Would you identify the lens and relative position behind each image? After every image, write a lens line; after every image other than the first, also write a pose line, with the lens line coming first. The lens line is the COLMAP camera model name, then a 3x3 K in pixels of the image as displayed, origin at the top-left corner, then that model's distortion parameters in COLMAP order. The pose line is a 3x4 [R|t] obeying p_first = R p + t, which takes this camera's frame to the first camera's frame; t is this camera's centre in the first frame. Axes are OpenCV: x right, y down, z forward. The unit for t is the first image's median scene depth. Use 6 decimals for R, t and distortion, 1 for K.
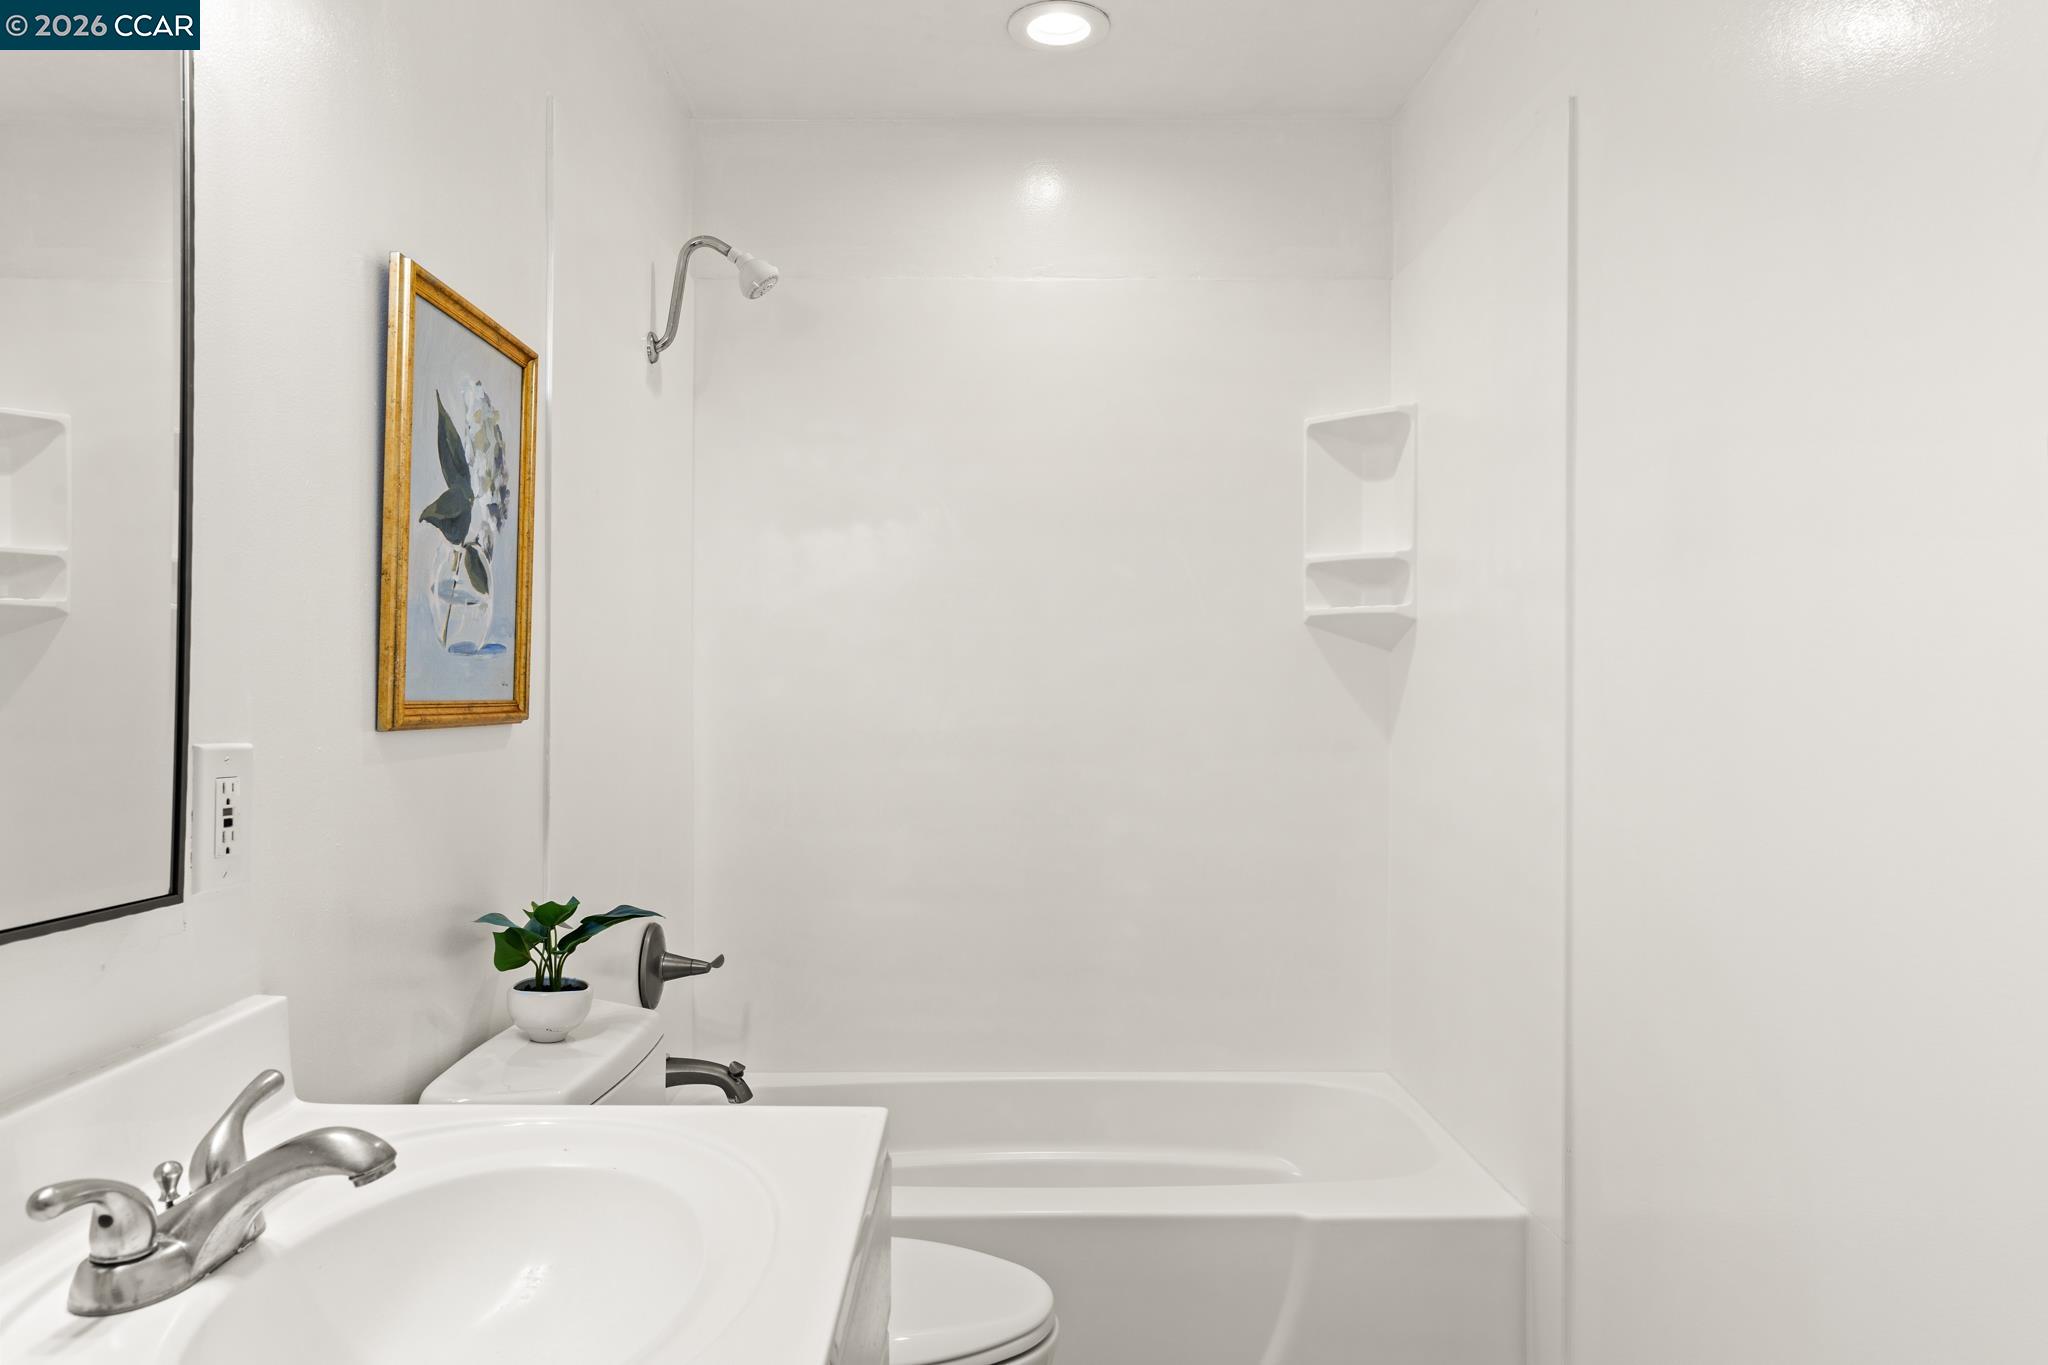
lens RADIAL K [[1325.6, 0, 1019.9], [0, 1325.6, 665.9], [0, 0, 1]] dist [0.000799, 0.001512]
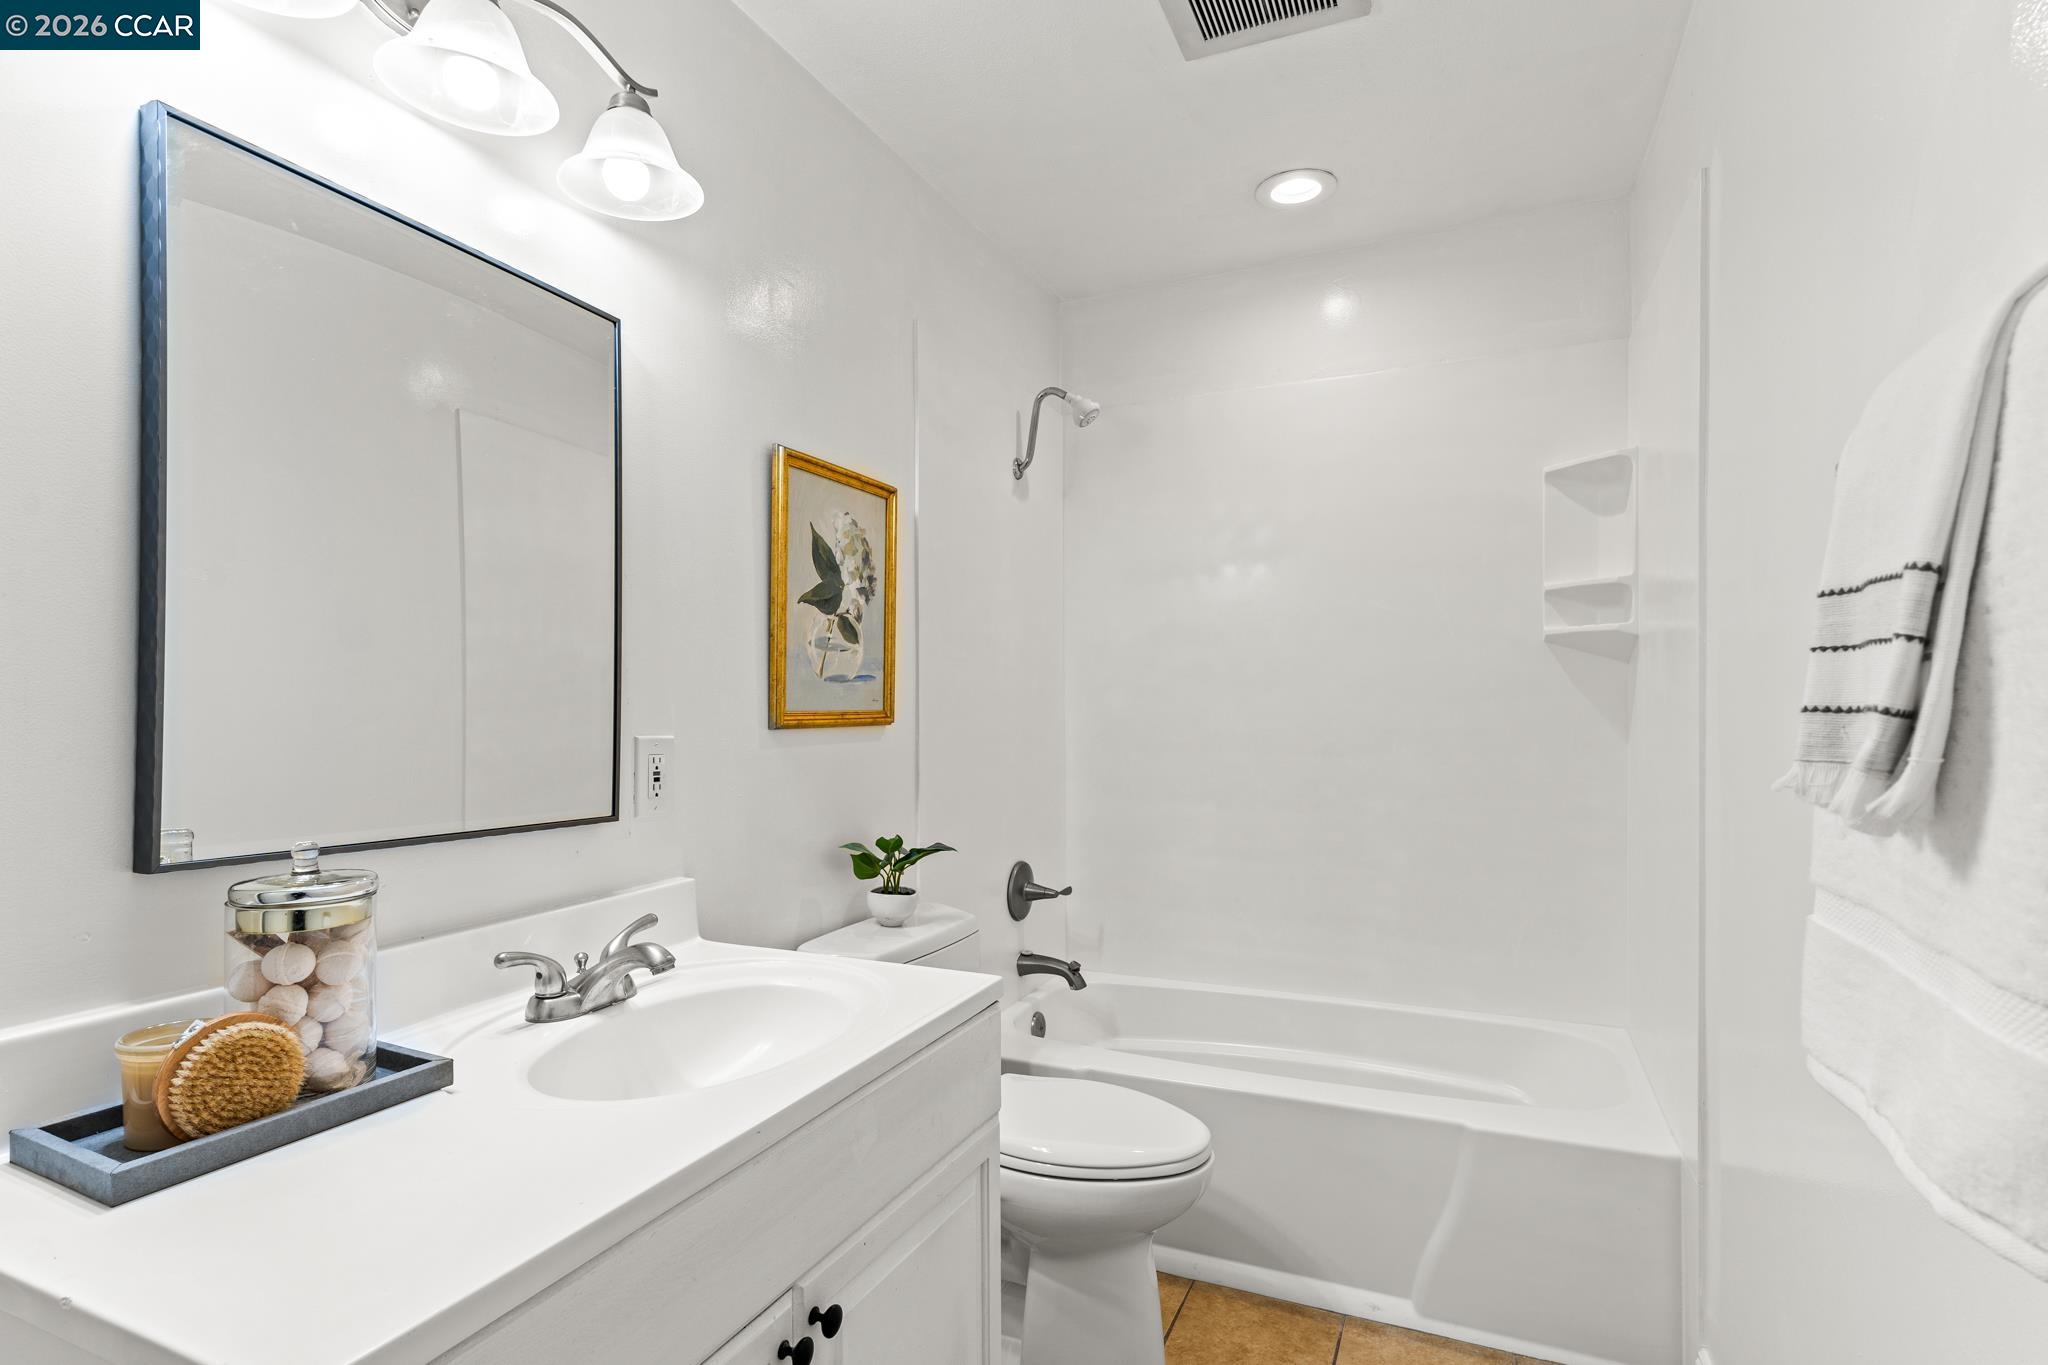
lens RADIAL K [[1016.1, 0, 1015.0], [0, 1016.1, 685.9], [0, 0, 1]] dist [-0.001939, 0.001501]
pose [[0.908300, -0.016027, -0.418013, 0.285958], [0.017478, 0.999847, -0.000358, -0.000179], [0.417955, -0.006981, 0.908441, -0.035874]]
